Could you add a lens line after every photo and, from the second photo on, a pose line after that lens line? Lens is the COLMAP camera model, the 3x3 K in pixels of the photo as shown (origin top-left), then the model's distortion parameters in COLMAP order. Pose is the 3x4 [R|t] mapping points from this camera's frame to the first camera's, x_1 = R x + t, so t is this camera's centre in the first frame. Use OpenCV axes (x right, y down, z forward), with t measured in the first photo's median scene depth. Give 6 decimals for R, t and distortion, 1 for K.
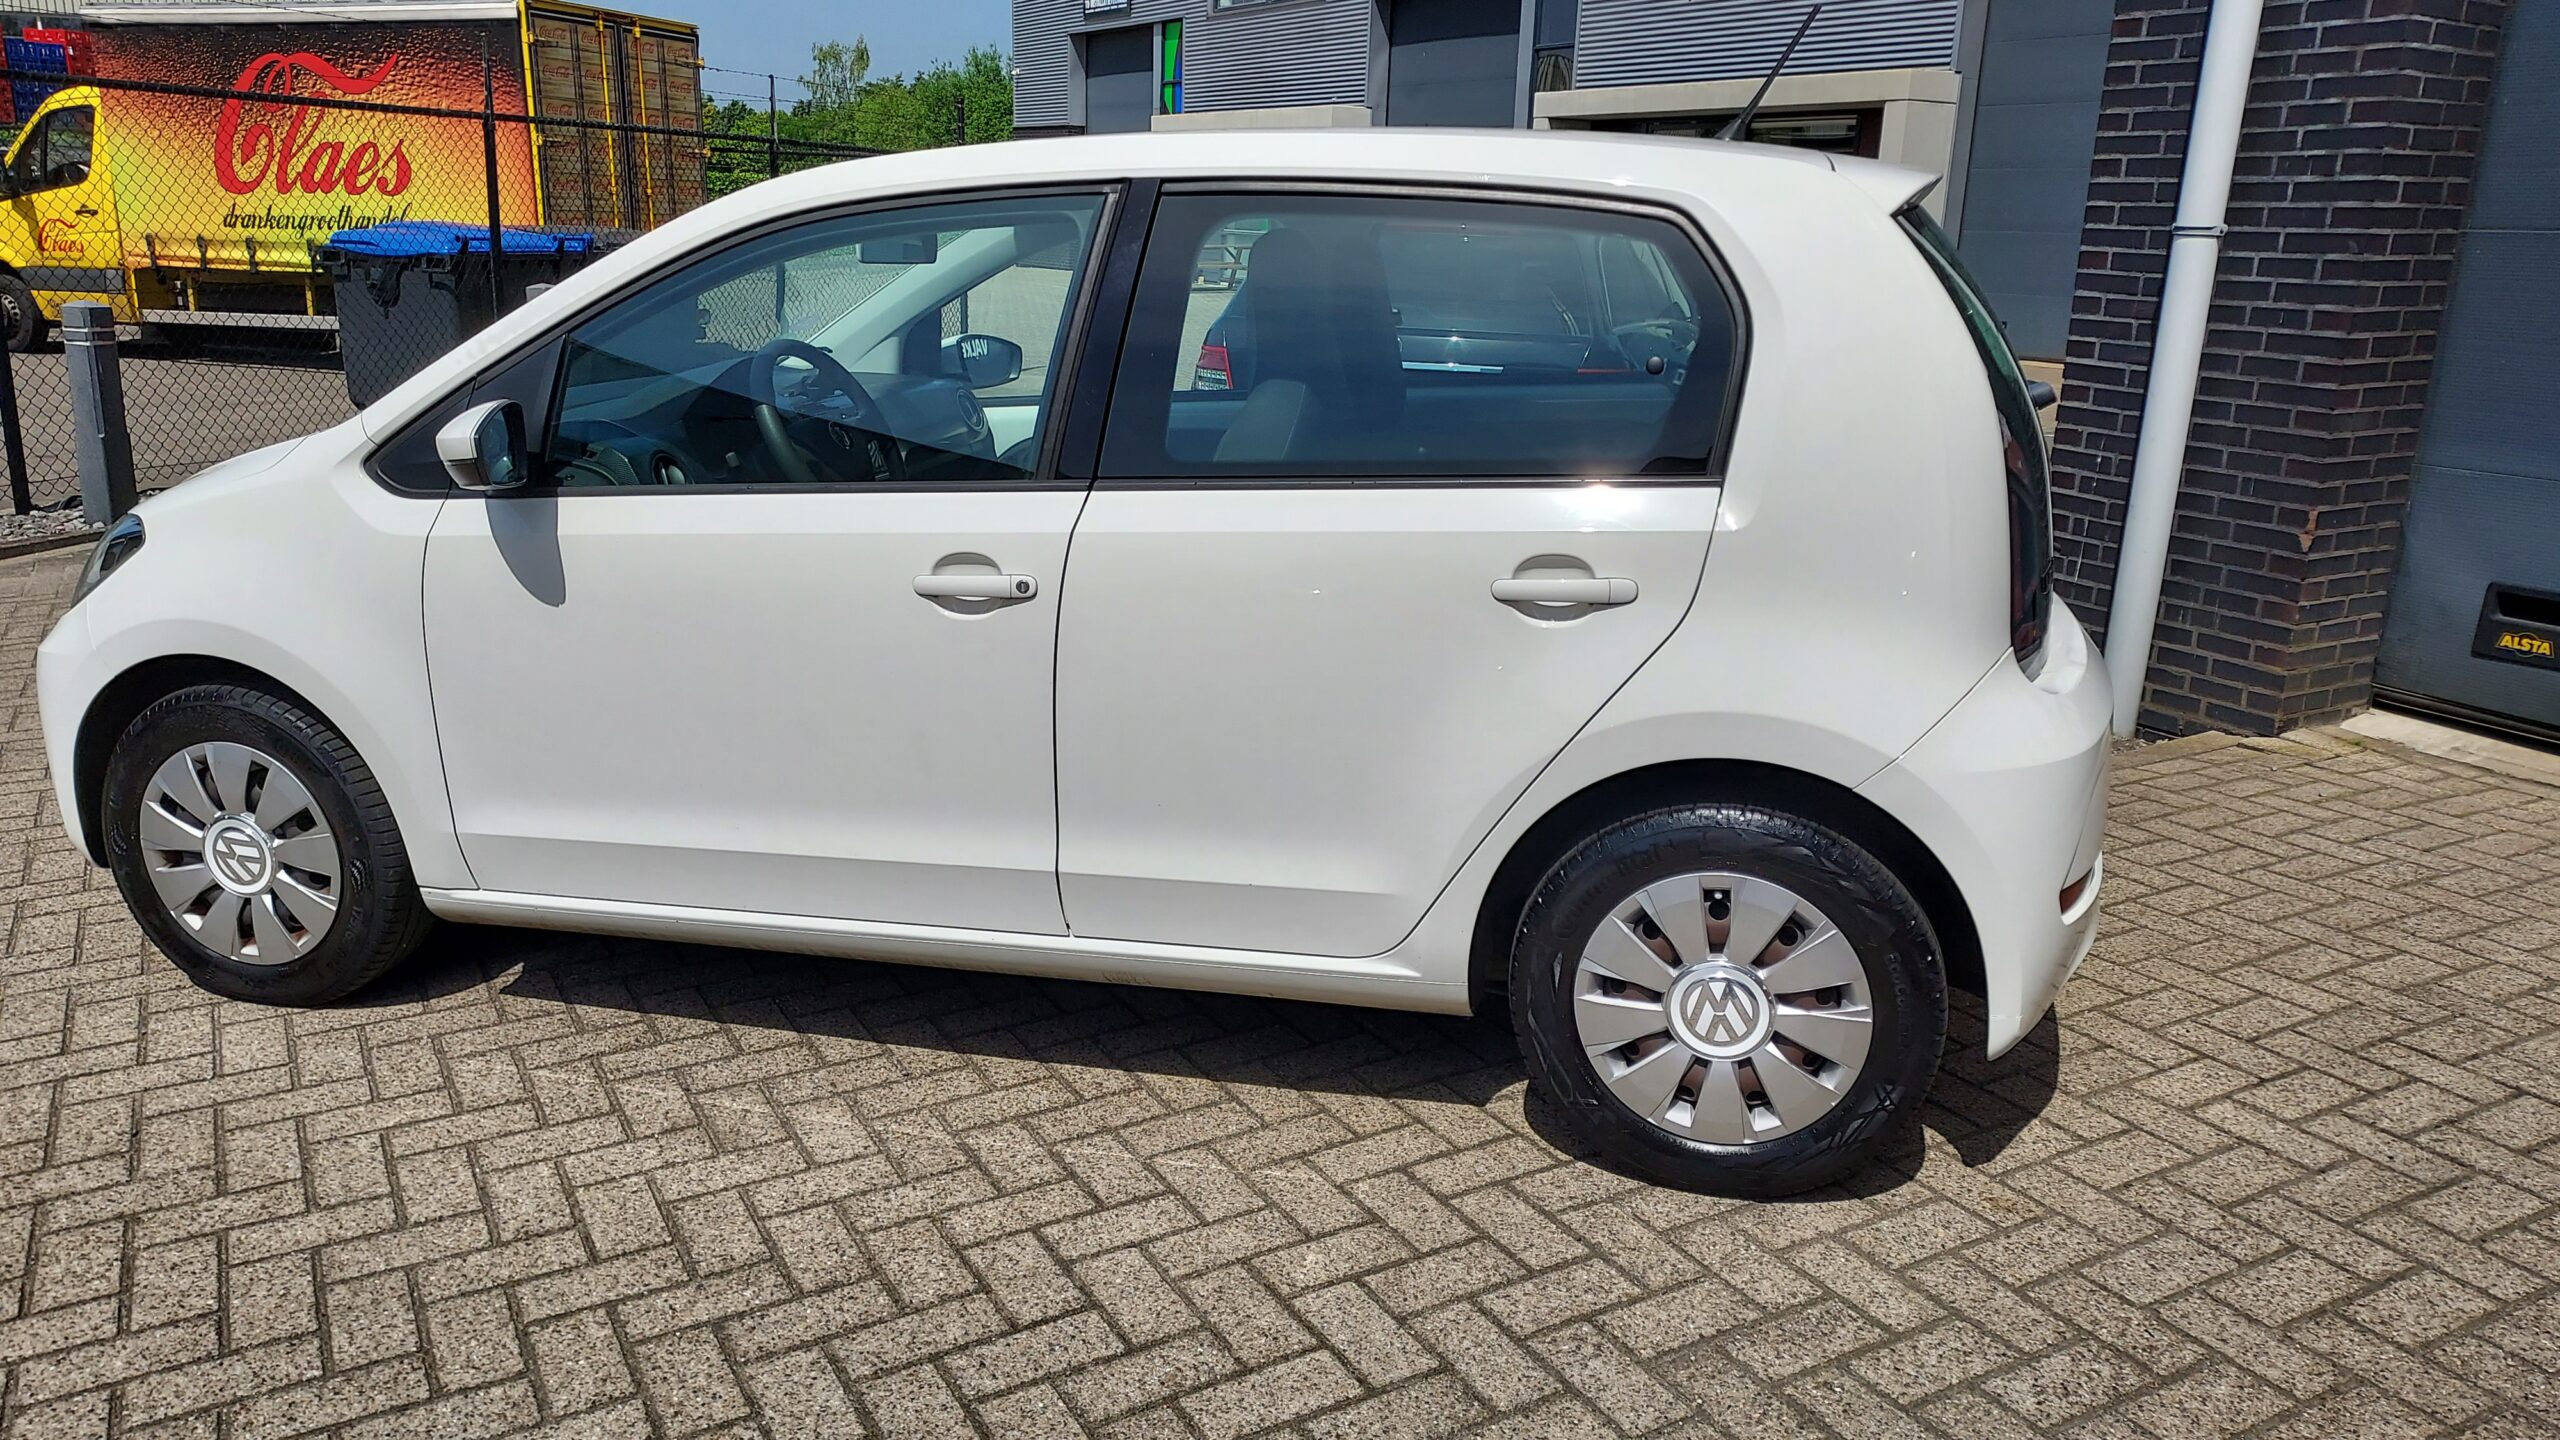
lens RADIAL K [[1857.3, 0, 1256.6], [0, 1857.3, 673.1], [0, 0, 1]] dist [0.078137, -0.086058]
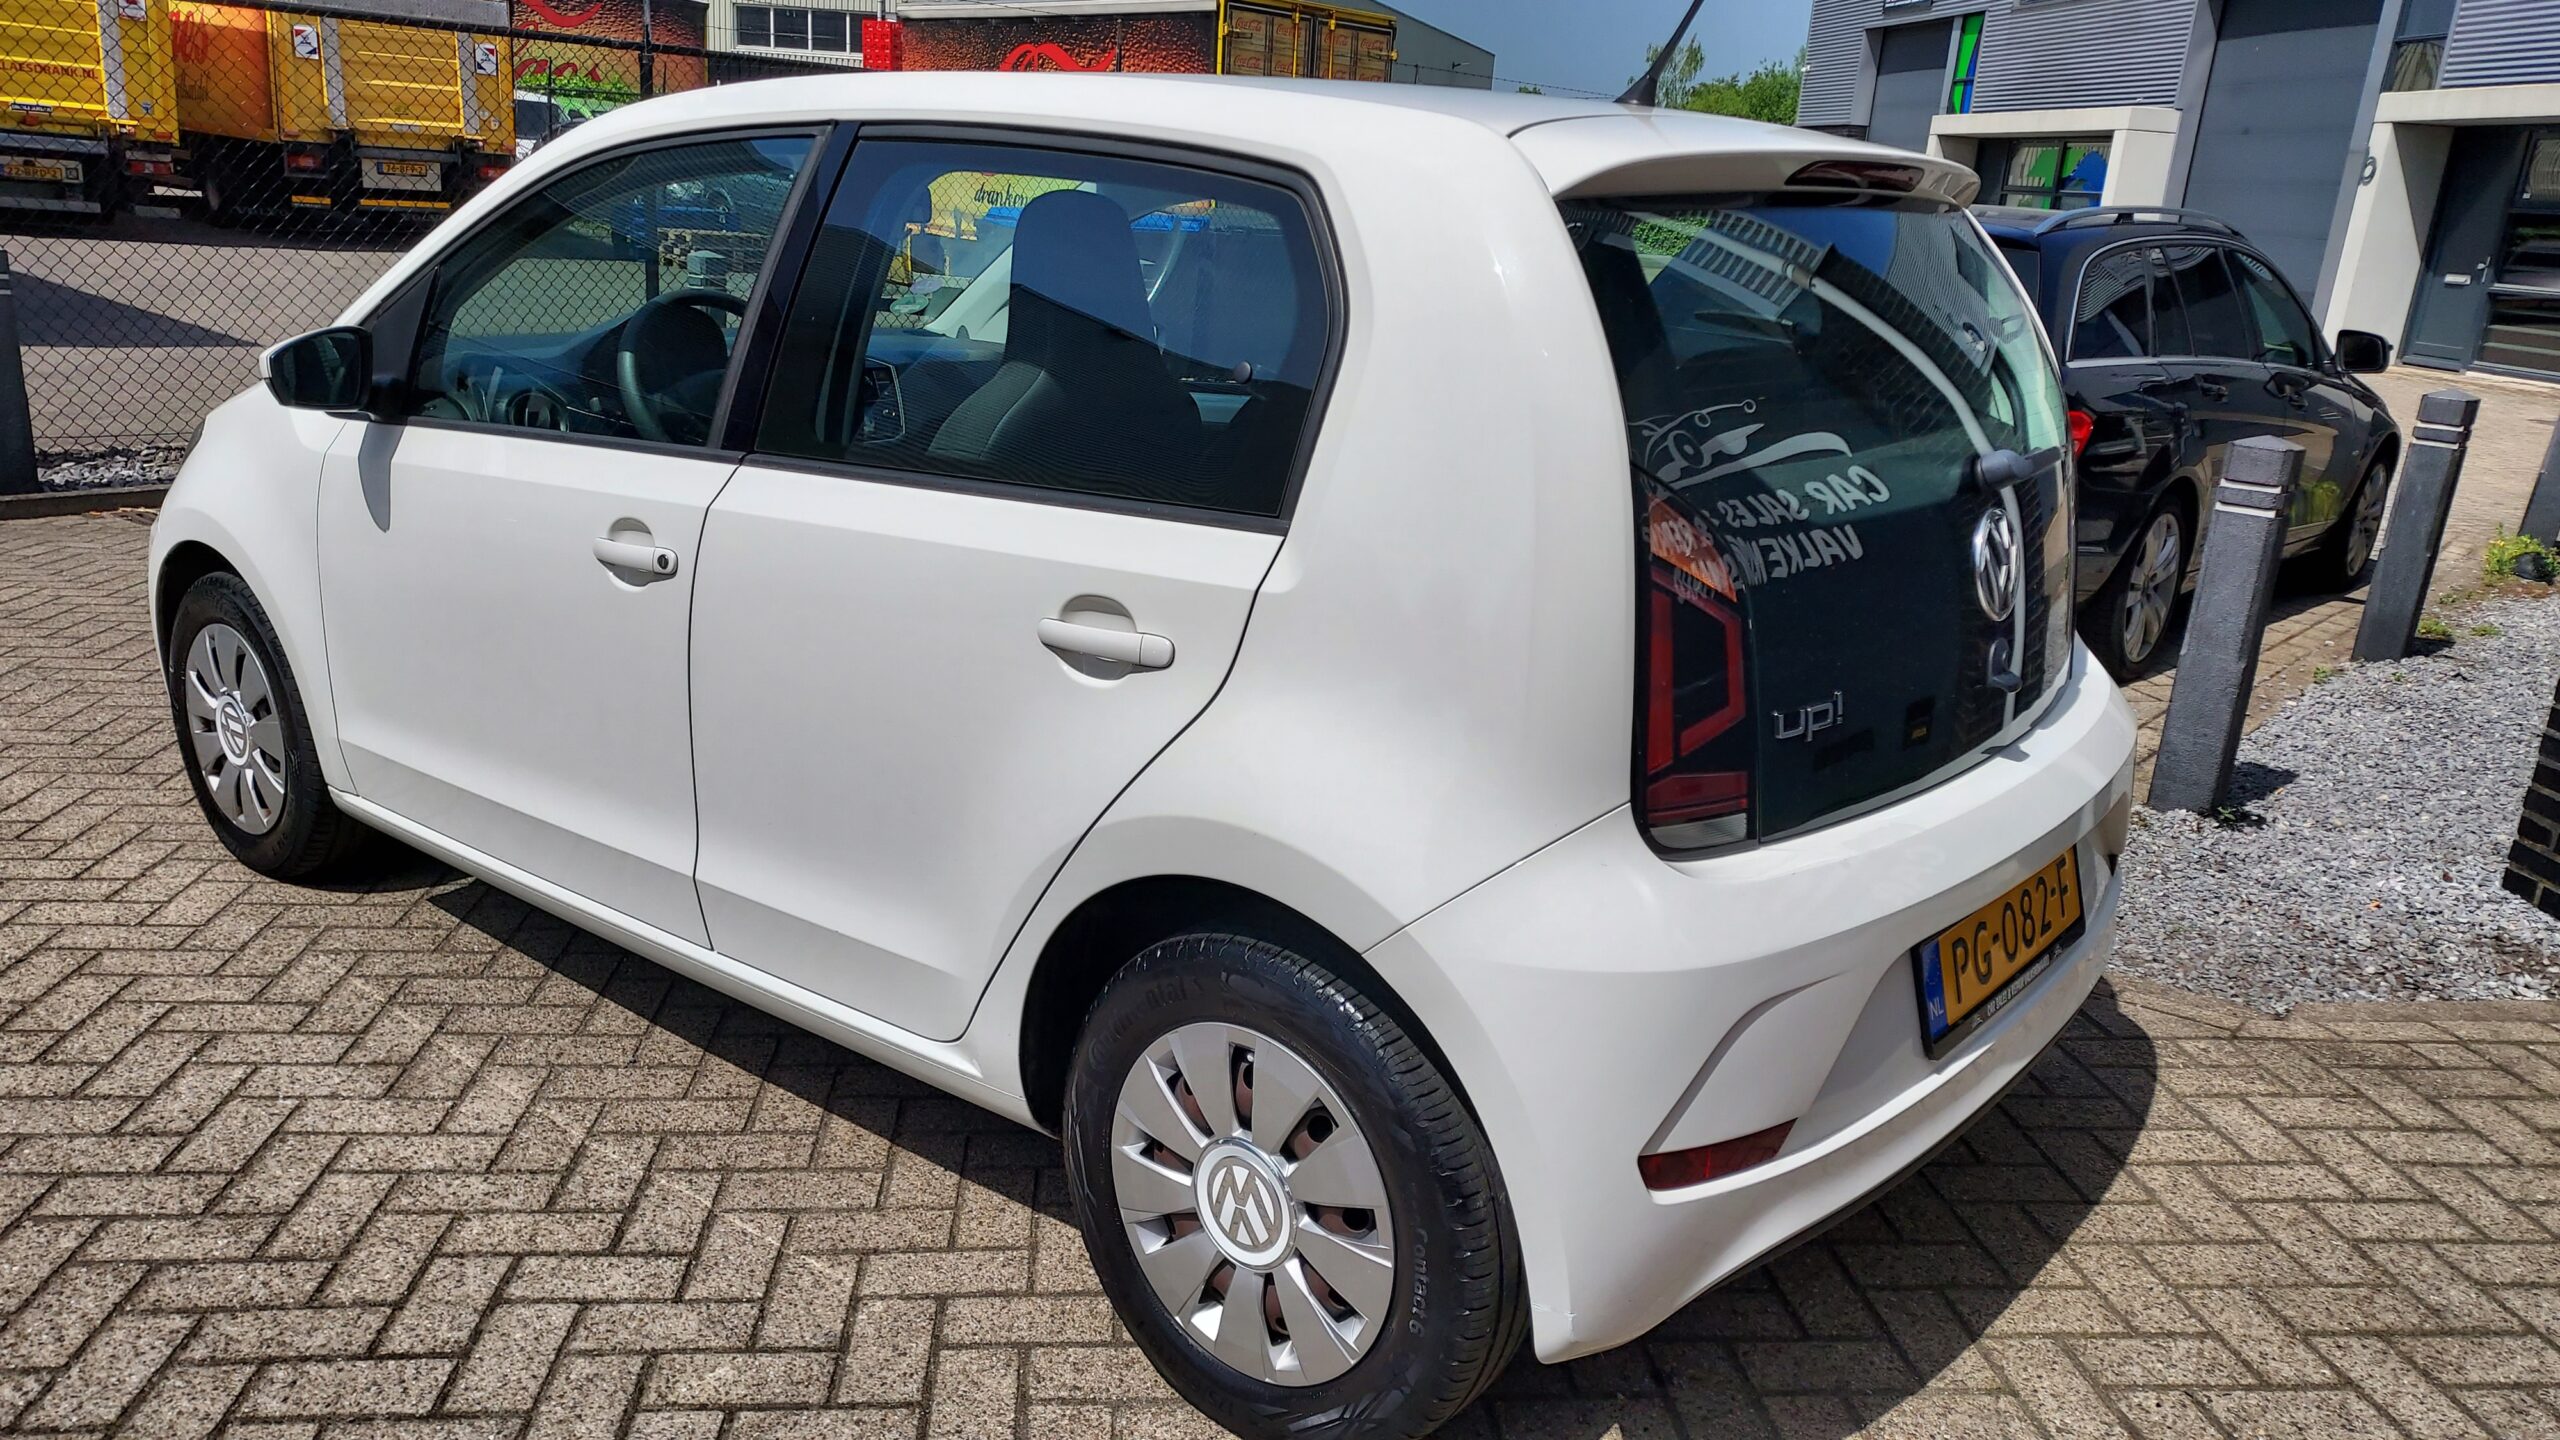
lens RADIAL K [[1857.3, 0, 1256.6], [0, 1857.3, 673.1], [0, 0, 1]] dist [0.078137, -0.086058]
pose [[0.910121, 0.138701, -0.390437, 0.501500], [-0.139056, 0.989902, 0.027515, -0.057510], [0.390311, 0.029250, 0.920218, 0.268123]]
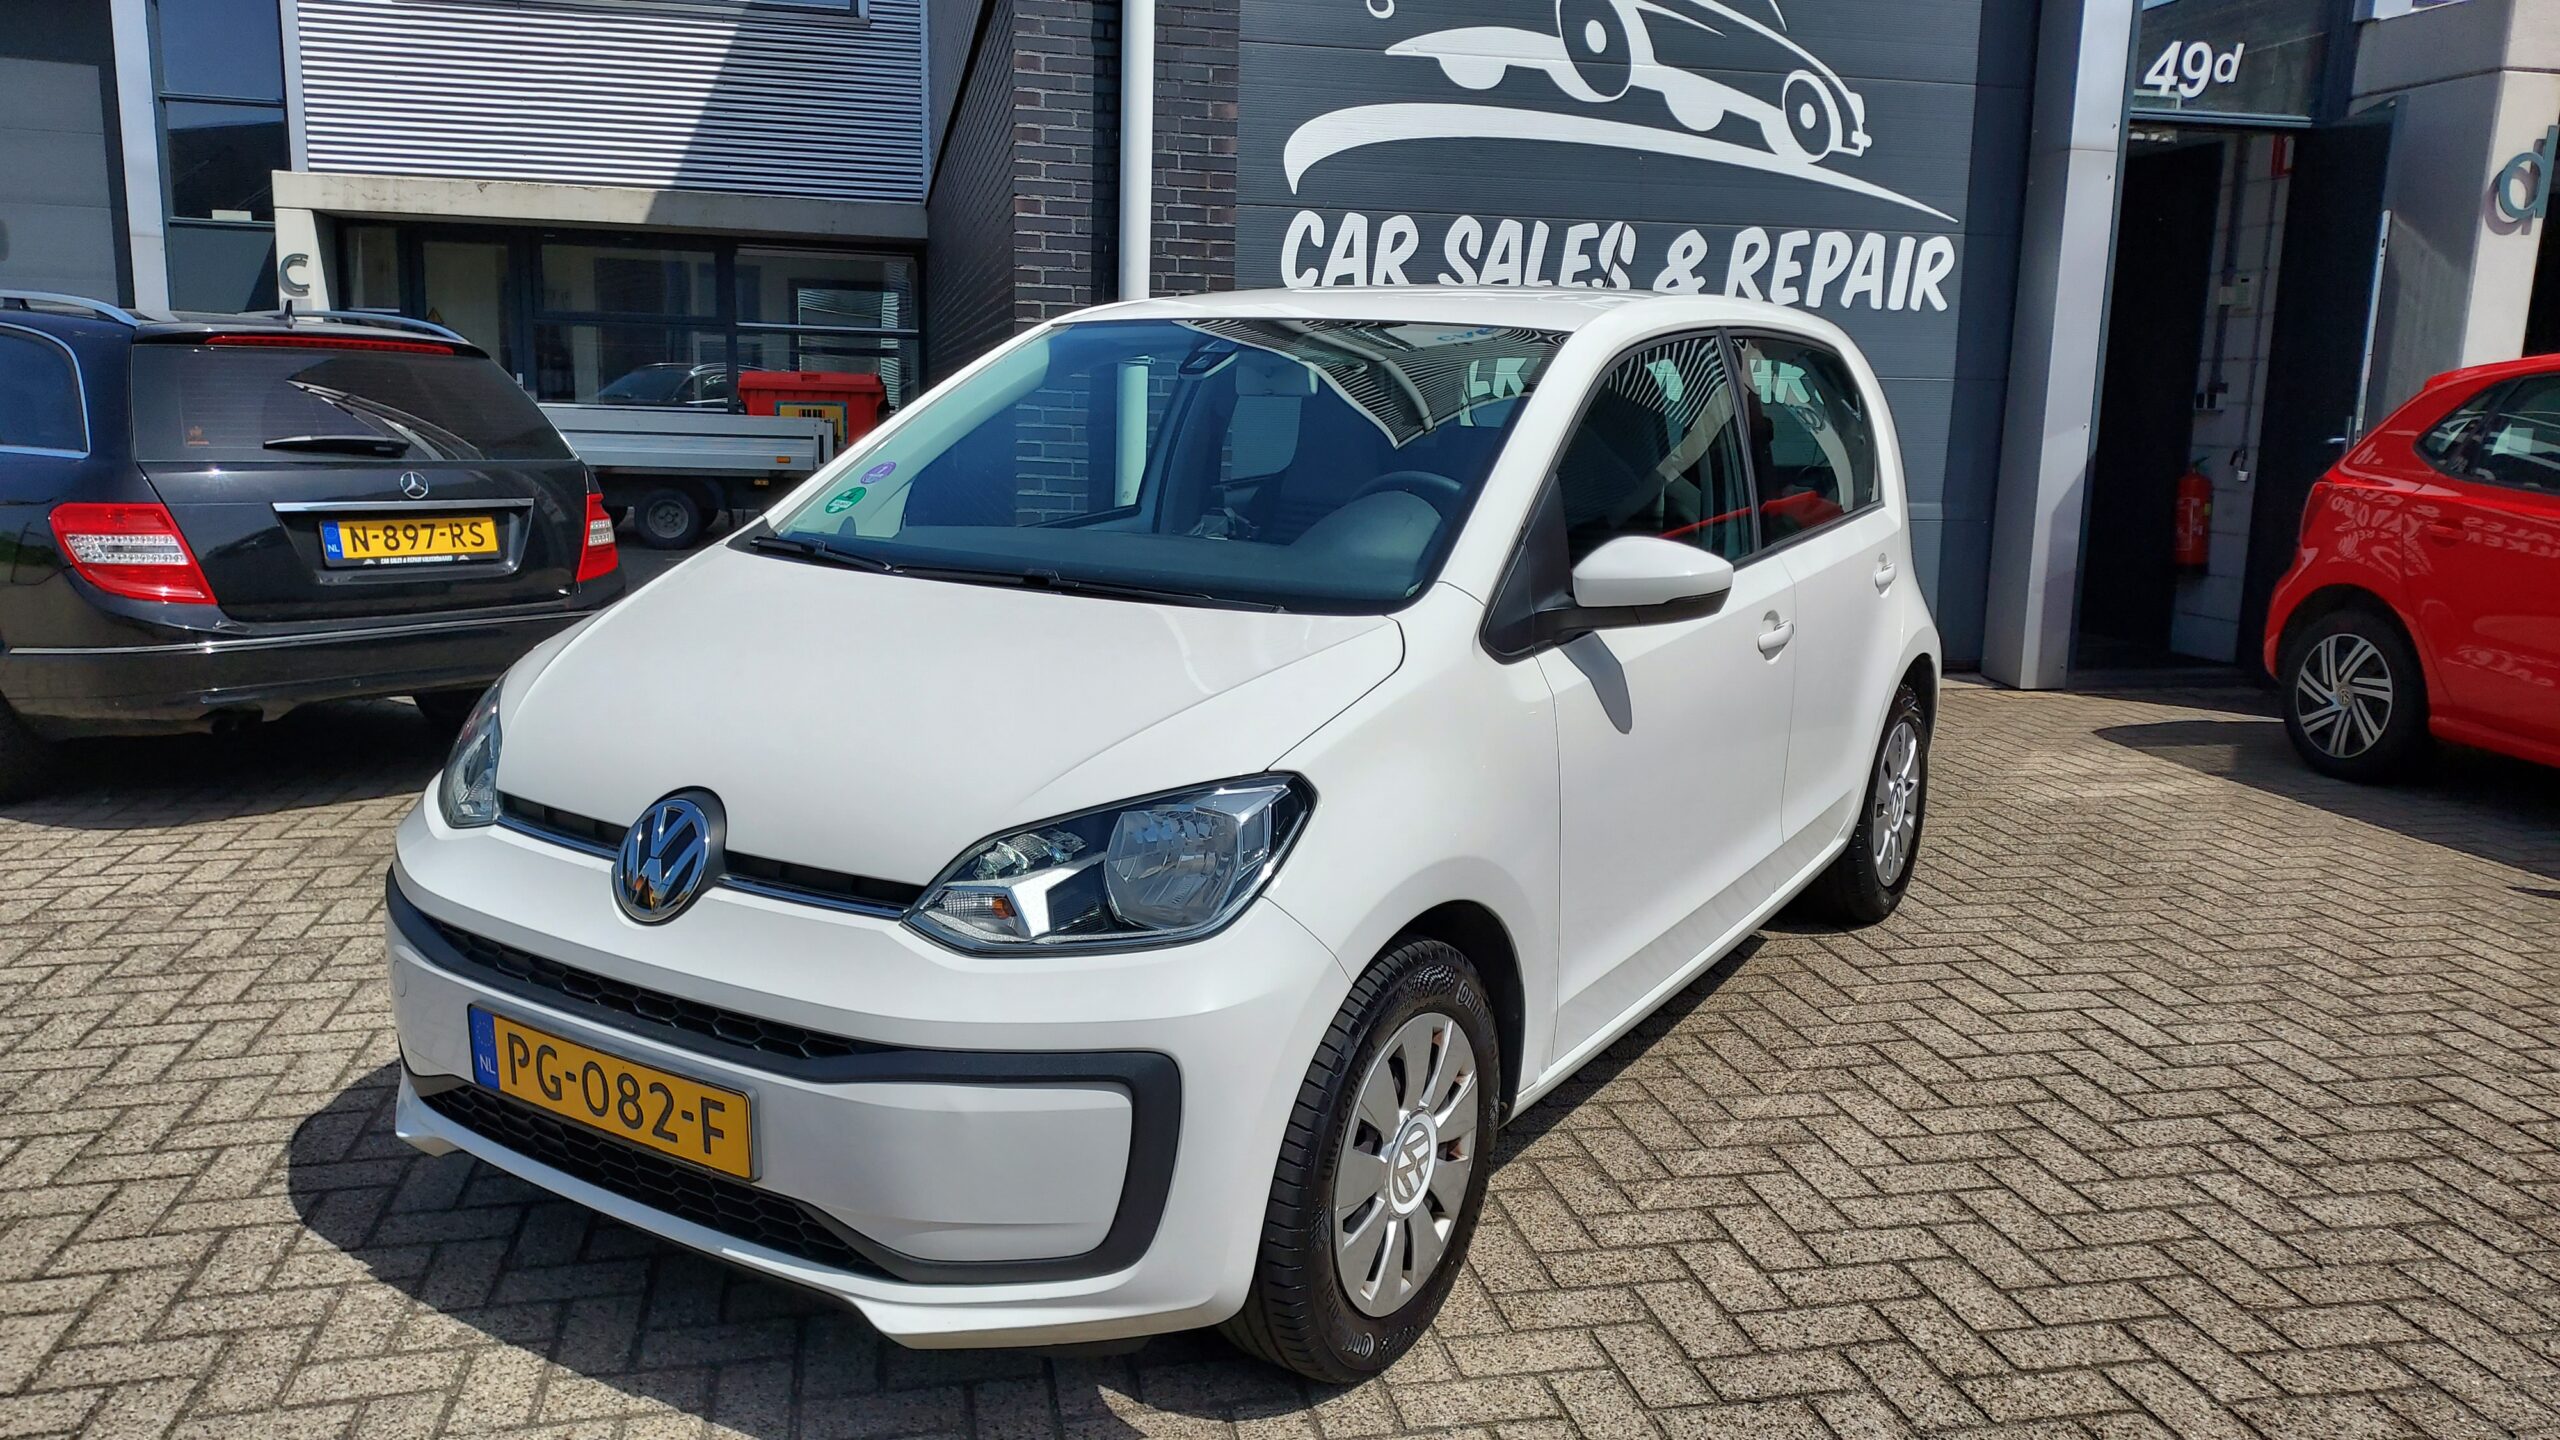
lens RADIAL K [[1895.6, 0, 1280.8], [0, 1895.6, 669.5], [0, 0, 1]] dist [0.077456, -0.097439]
pose [[0.283263, -0.152653, 0.946815, -1.503415], [0.208495, 0.973441, 0.094569, -0.218566], [-0.936105, 0.170618, 0.307567, 0.923299]]
